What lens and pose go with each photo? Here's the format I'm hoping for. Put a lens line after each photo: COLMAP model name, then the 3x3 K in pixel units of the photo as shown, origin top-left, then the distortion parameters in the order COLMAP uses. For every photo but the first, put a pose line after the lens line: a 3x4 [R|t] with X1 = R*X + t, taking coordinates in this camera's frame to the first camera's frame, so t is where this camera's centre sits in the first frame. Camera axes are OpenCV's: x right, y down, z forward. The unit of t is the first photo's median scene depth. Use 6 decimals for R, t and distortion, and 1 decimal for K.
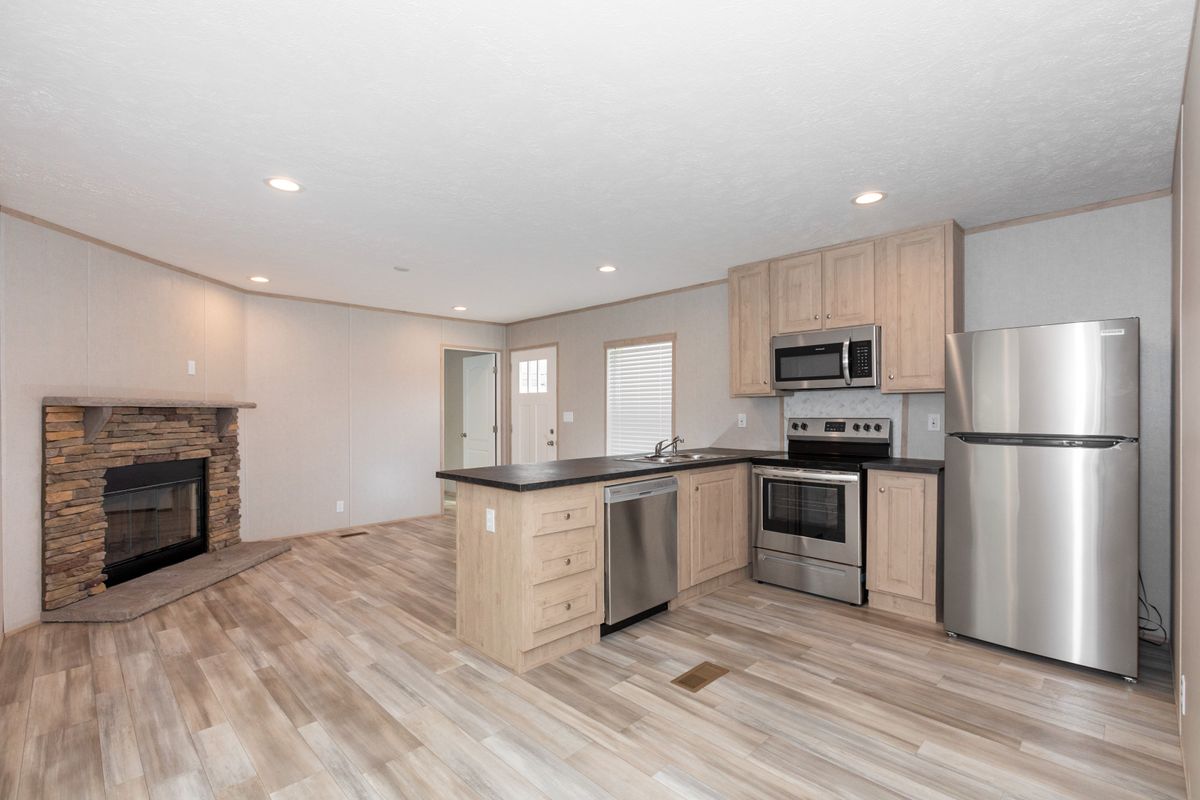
lens RADIAL K [[541.8, 0, 593.3], [0, 541.8, 415.5], [0, 0, 1]] dist [0.000282, -0.000288]
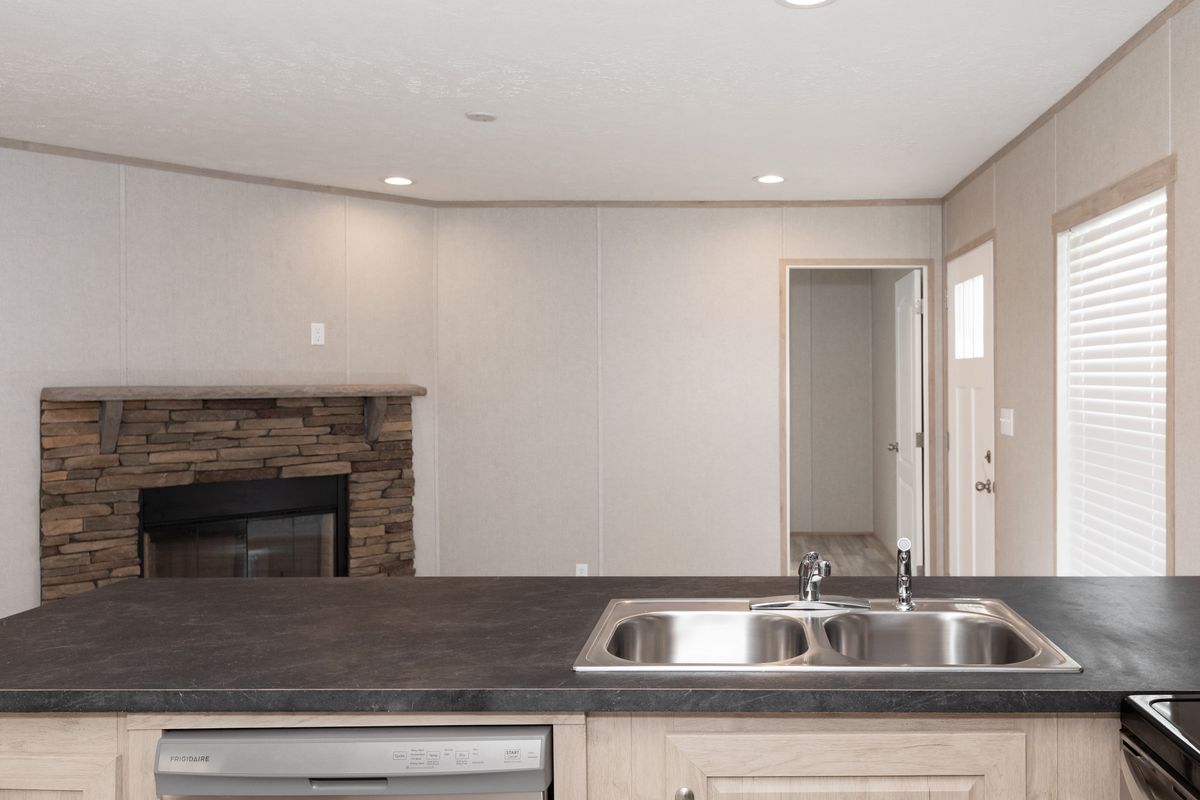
lens RADIAL K [[970.2, 0, 597.4], [0, 970.2, 393.9], [0, 0, 1]] dist [0.011239, -0.003039]
pose [[0.715622, 0.008604, -0.698435, 0.349487], [-0.004808, 0.999961, 0.007393, -0.032271], [0.698471, -0.001933, 0.715636, 0.476084]]
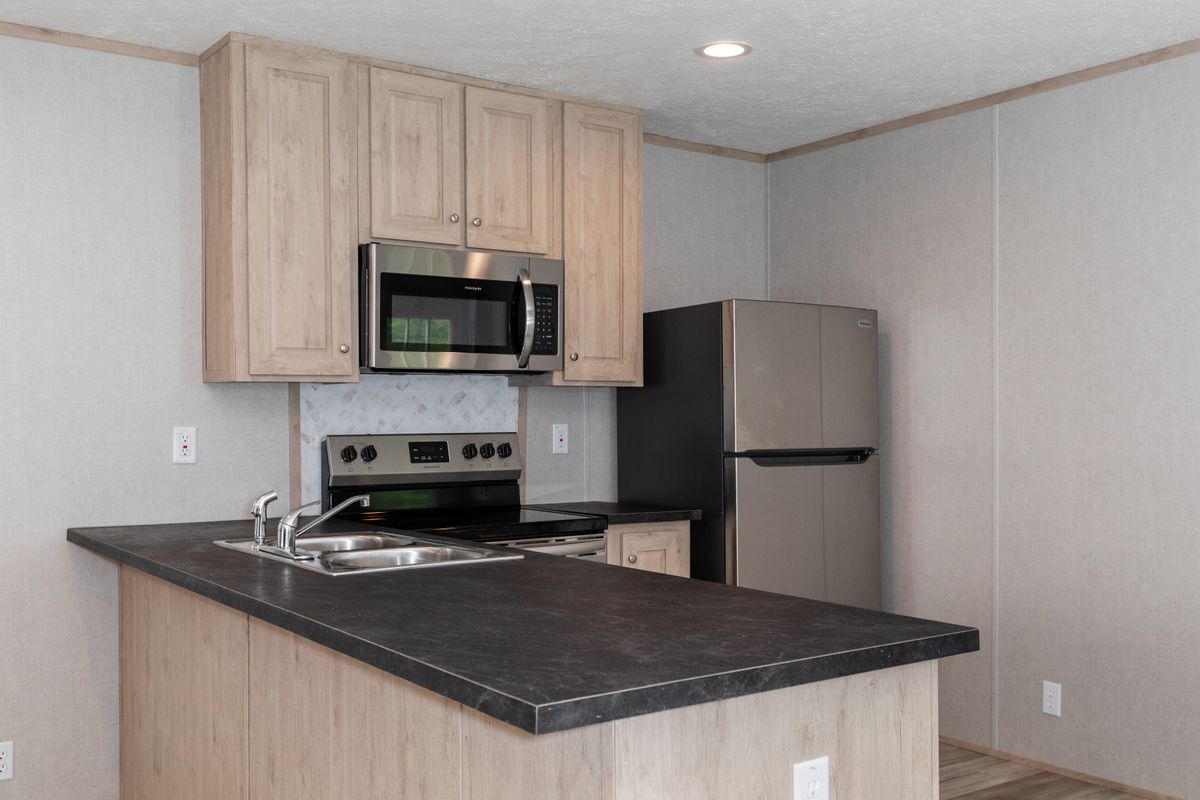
lens RADIAL K [[1181.8, 0, 600.5], [0, 1181.8, 419.8], [0, 0, 1]] dist [-0.016323, 0.000000]
pose [[0.146080, 0.003270, 0.989267, -0.585743], [0.011190, 0.999925, -0.004958, -0.000836], [-0.989209, 0.011794, 0.146033, 0.735567]]
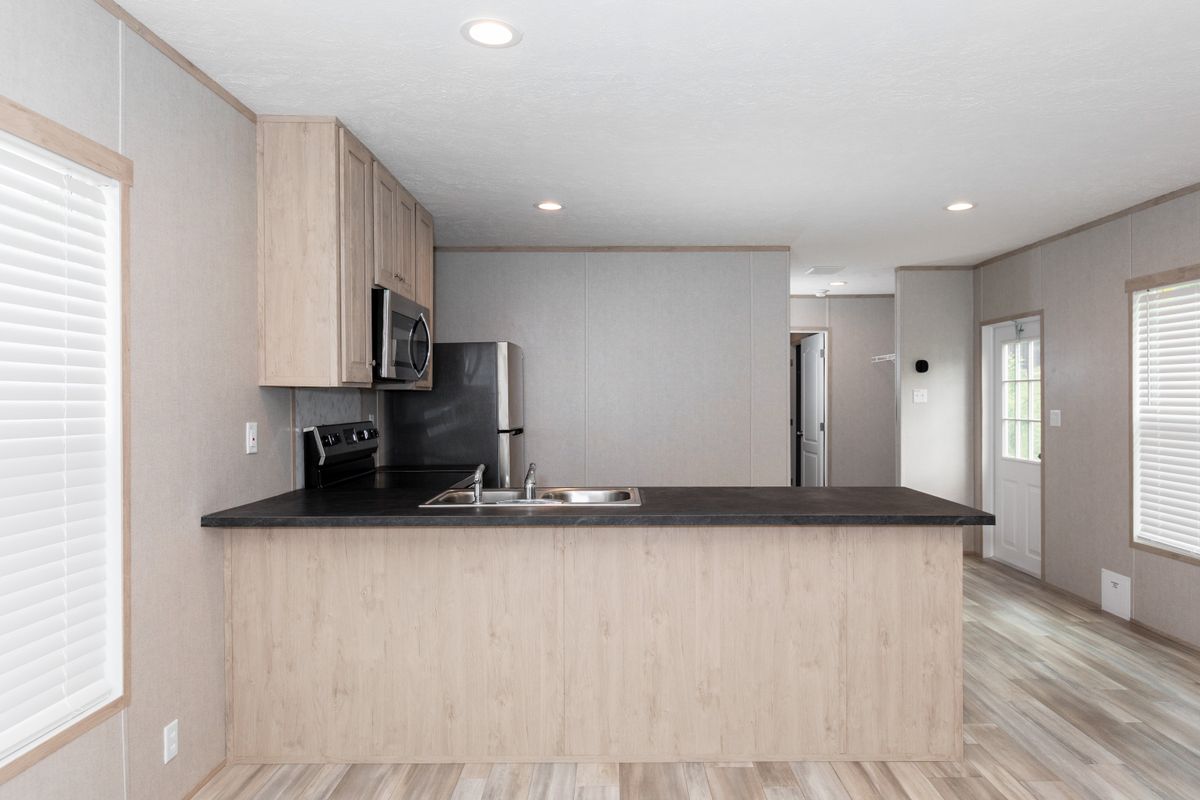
lens RADIAL K [[730.3, 0, 628.9], [0, 730.3, 403.6], [0, 0, 1]] dist [-0.003314, -0.001073]
pose [[-0.728159, 0.001320, 0.685407, -0.440848], [0.009977, 0.999913, 0.008674, -0.025211], [-0.685336, 0.013154, -0.728109, 1.497257]]
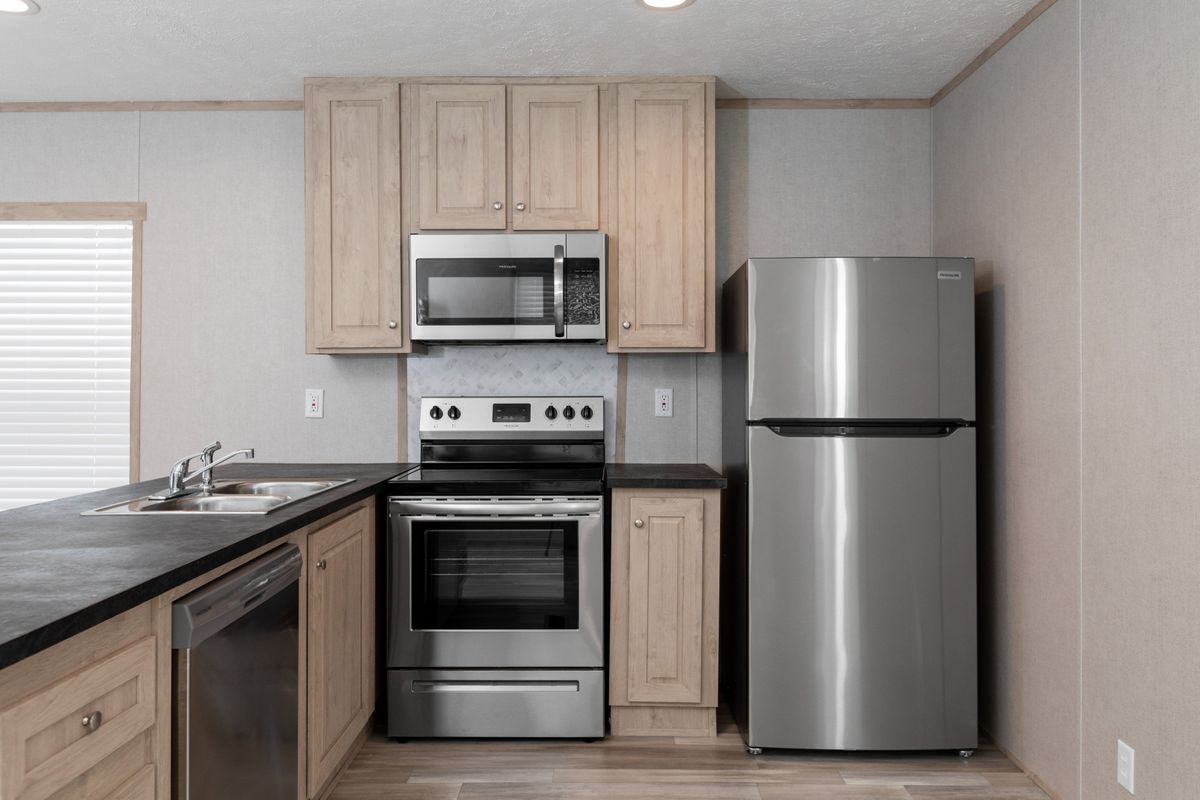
lens RADIAL K [[923.9, 0, 600.9], [0, 923.9, 376.8], [0, 0, 1]] dist [0.005319, -0.004433]
pose [[0.703800, 0.008539, 0.710346, -0.156373], [0.003240, 0.999879, -0.015230, -0.000906], [-0.710390, 0.013020, 0.703687, 0.300285]]
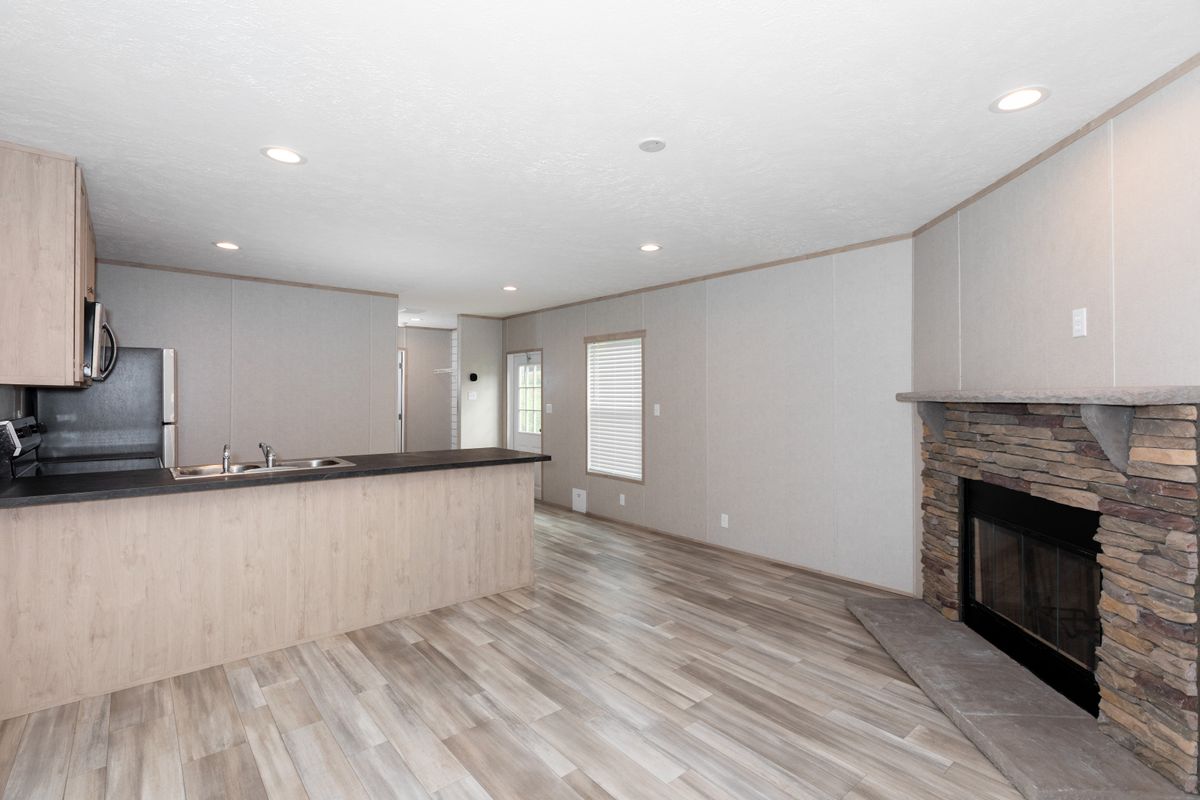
lens RADIAL K [[541.8, 0, 603.0], [0, 541.8, 392.3], [0, 0, 1]] dist [0.000282, -0.000288]
pose [[-0.997816, 0.002035, 0.066019, -0.390882], [0.001837, 0.999994, -0.003059, -0.027695], [-0.066025, -0.002931, -0.997814, 1.767130]]
